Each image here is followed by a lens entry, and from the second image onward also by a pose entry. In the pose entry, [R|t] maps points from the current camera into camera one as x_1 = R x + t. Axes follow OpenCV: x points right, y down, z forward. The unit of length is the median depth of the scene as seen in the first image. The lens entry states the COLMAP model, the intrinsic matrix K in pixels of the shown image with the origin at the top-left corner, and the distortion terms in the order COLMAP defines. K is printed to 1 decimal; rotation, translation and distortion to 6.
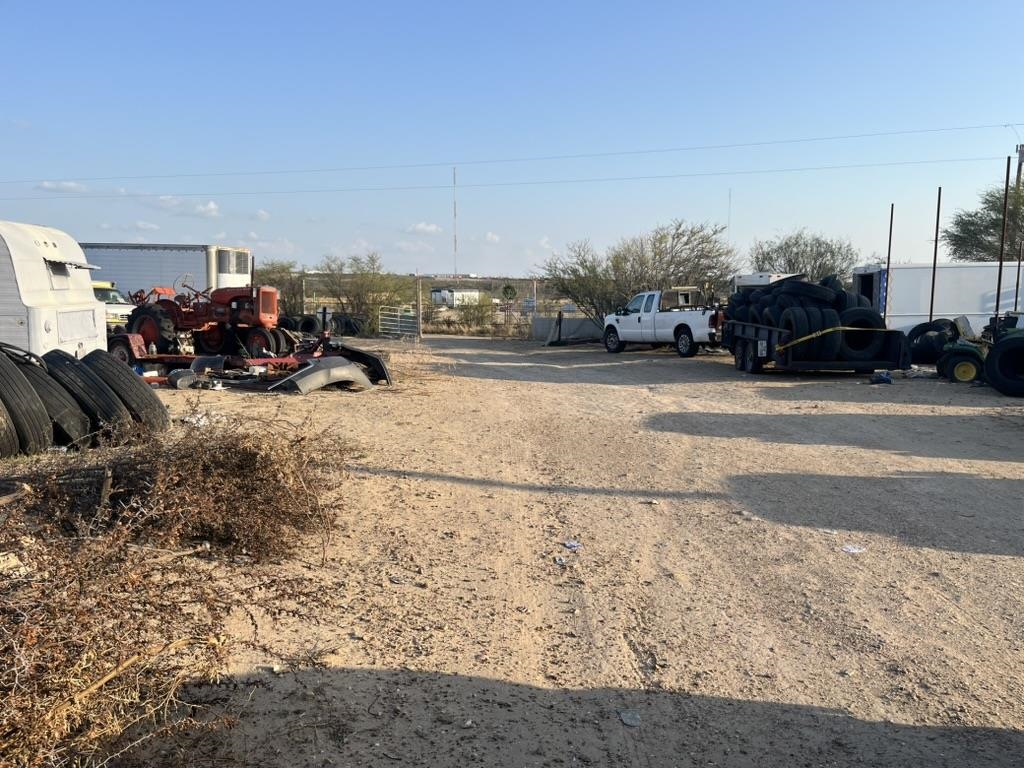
lens RADIAL K [[768.3, 0, 514.8], [0, 768.3, 387.3], [0, 0, 1]] dist [0.065293, -0.094293]
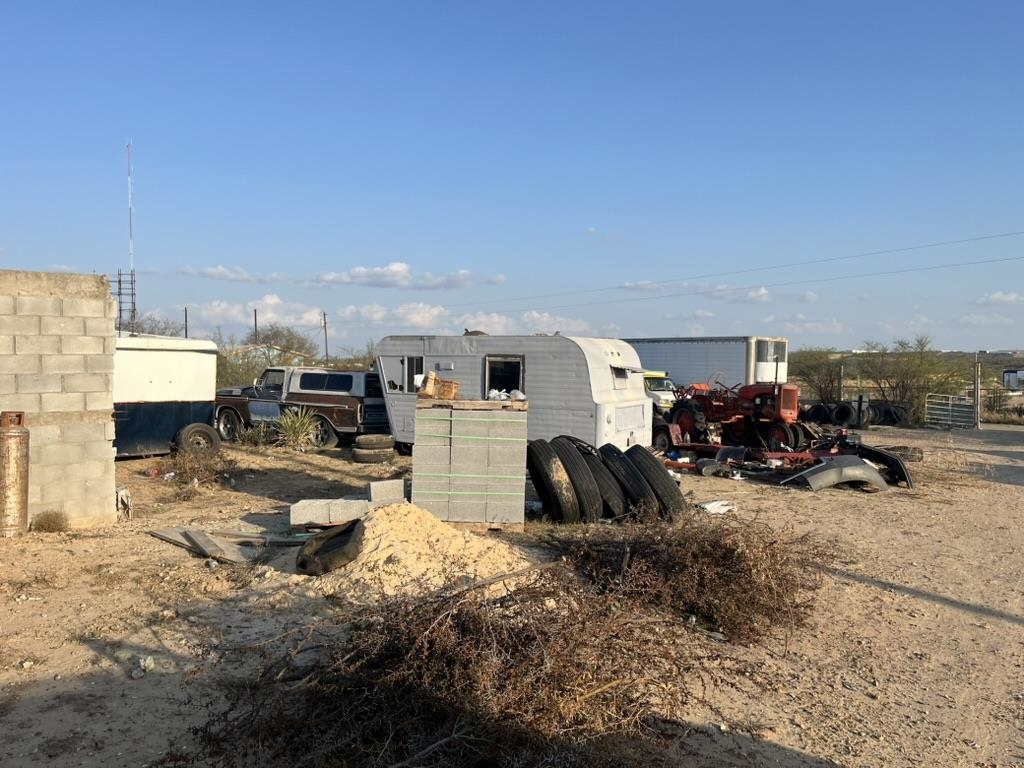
lens RADIAL K [[768.3, 0, 514.8], [0, 768.3, 387.3], [0, 0, 1]] dist [0.065293, -0.094293]
pose [[0.779243, 0.005981, -0.626694, 0.071826], [-0.069684, 0.994581, -0.077154, -0.022998], [0.622836, 0.103792, 0.775437, -0.083787]]
